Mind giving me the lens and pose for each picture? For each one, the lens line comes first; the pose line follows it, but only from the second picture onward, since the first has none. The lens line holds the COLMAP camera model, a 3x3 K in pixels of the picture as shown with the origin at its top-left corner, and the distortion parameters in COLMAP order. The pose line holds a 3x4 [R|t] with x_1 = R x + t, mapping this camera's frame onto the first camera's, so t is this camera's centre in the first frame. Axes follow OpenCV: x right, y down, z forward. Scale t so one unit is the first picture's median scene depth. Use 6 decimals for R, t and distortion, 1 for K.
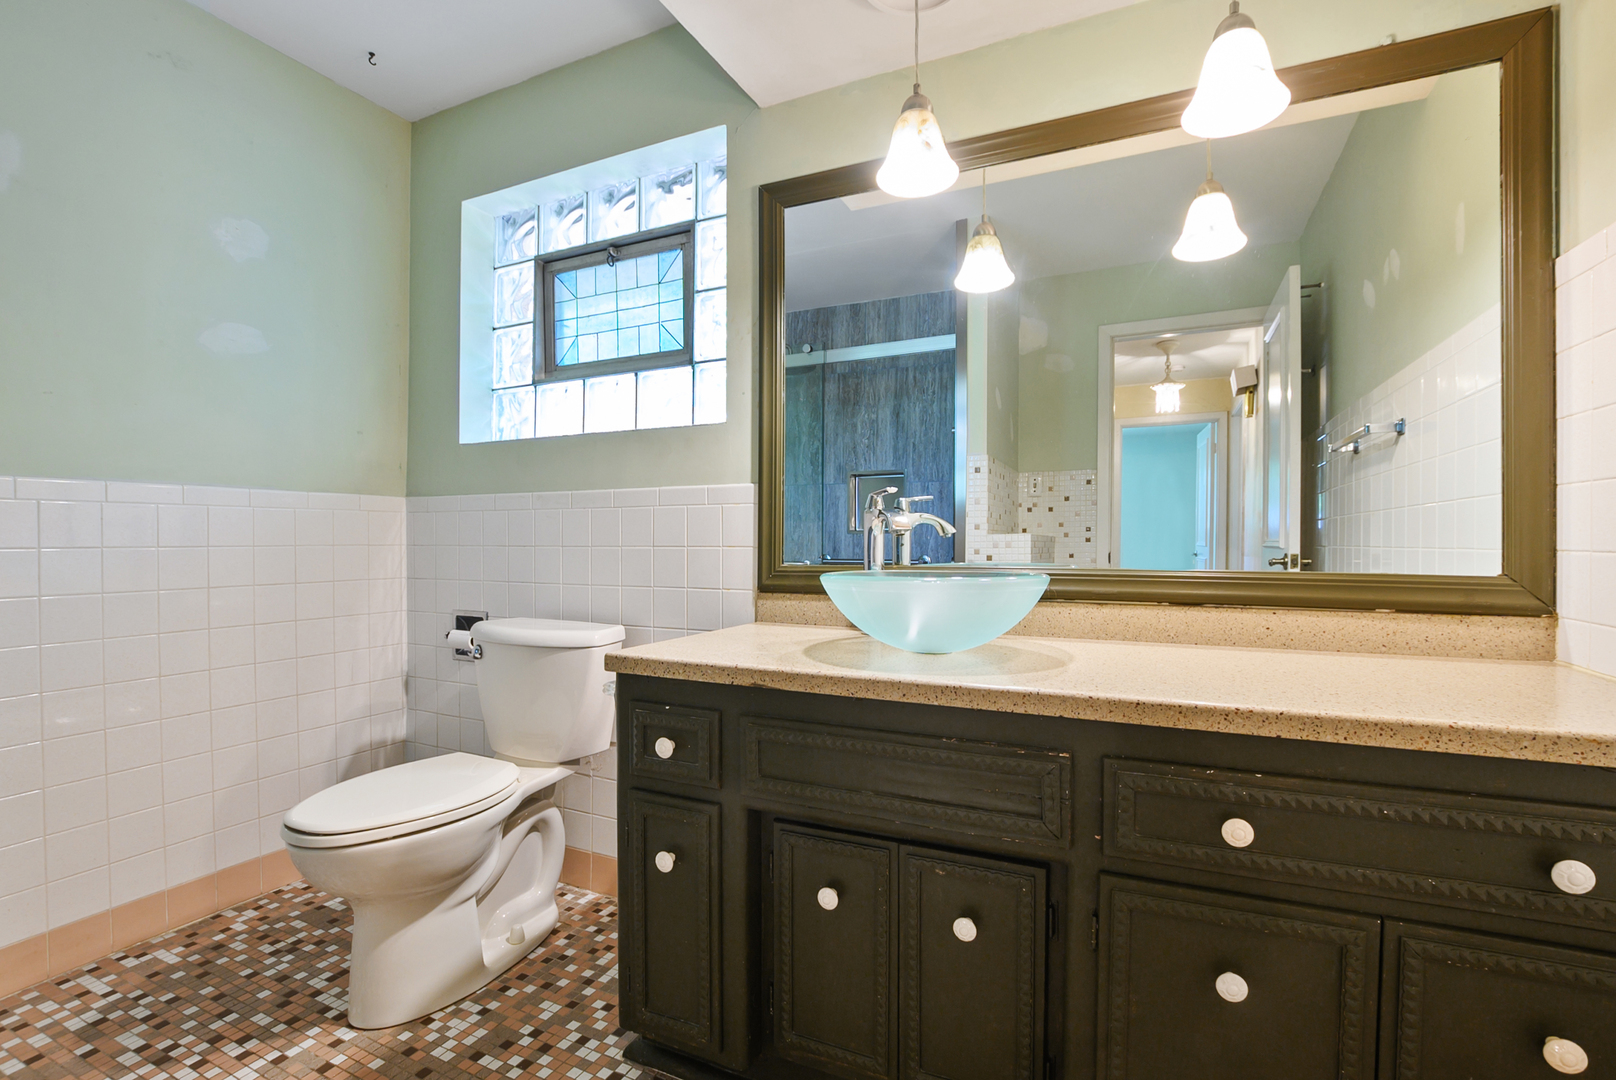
lens RADIAL K [[743.1, 0, 808.0], [0, 743.1, 540.0], [0, 0, 1]] dist [-0.037556, 0.012995]
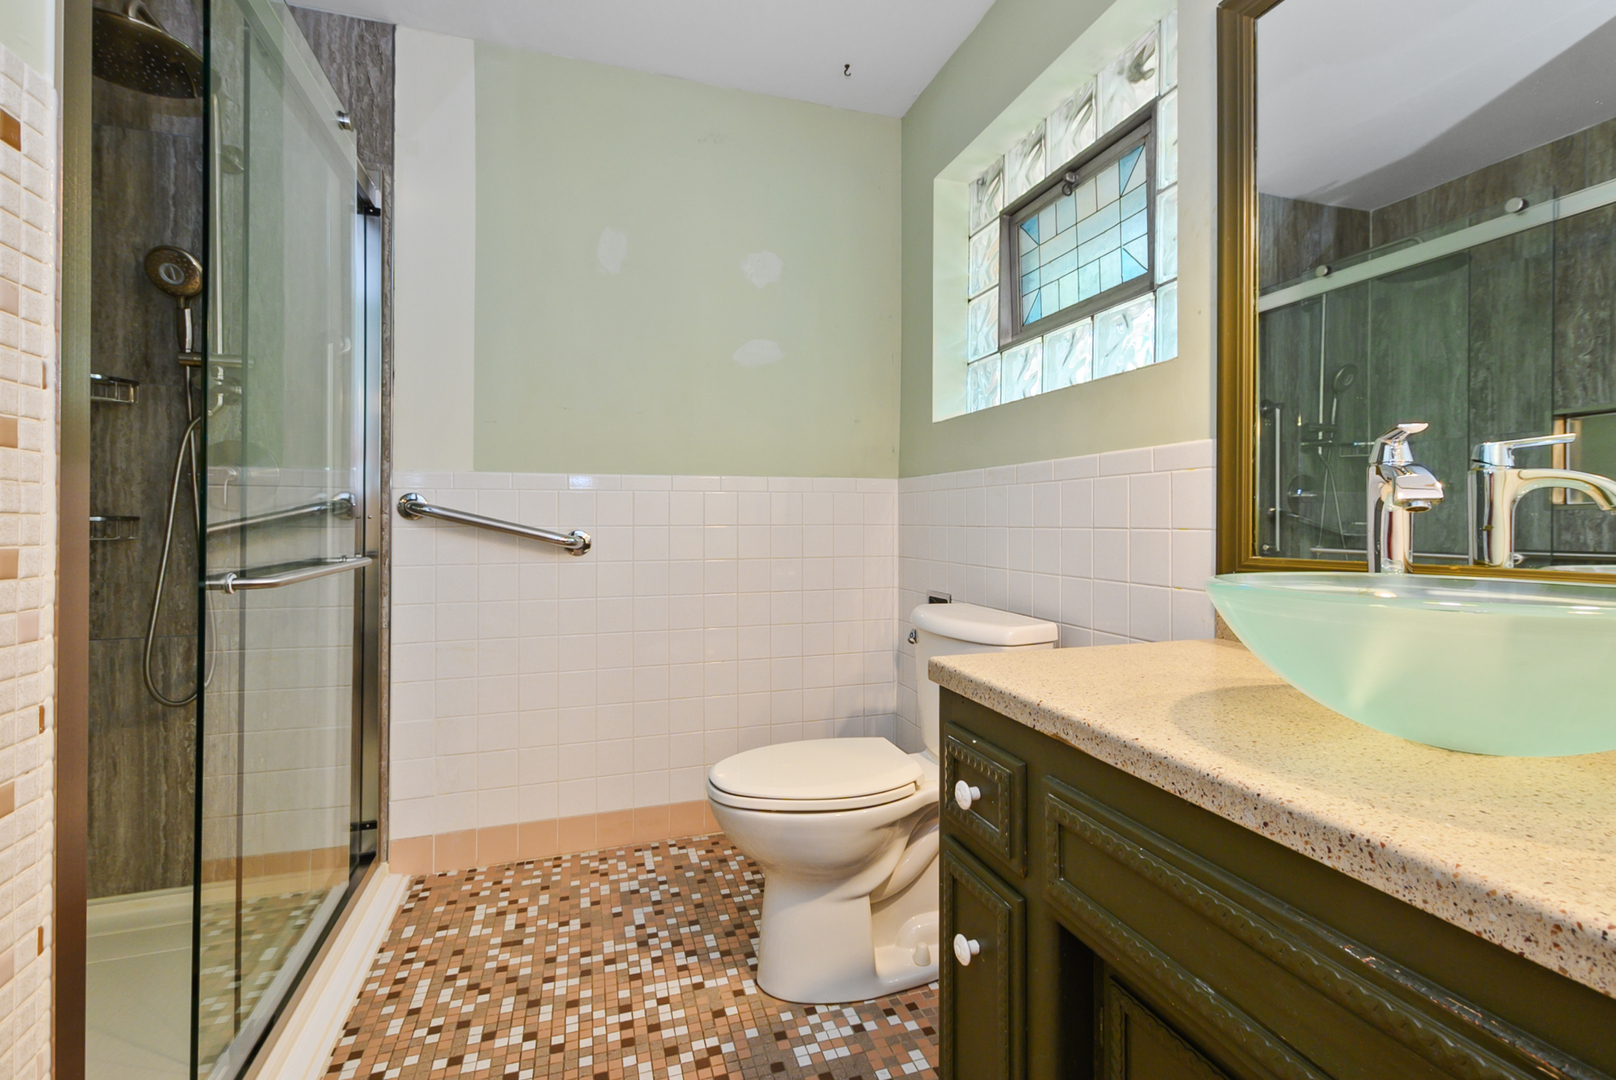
lens RADIAL K [[737.8, 0, 814.2], [0, 737.8, 510.0], [0, 0, 1]] dist [0.011388, -0.000136]
pose [[0.692749, -0.010276, -0.721105, 0.175695], [0.000739, 0.999908, -0.013539, 0.000214], [0.721178, 0.008846, 0.692693, 0.259311]]
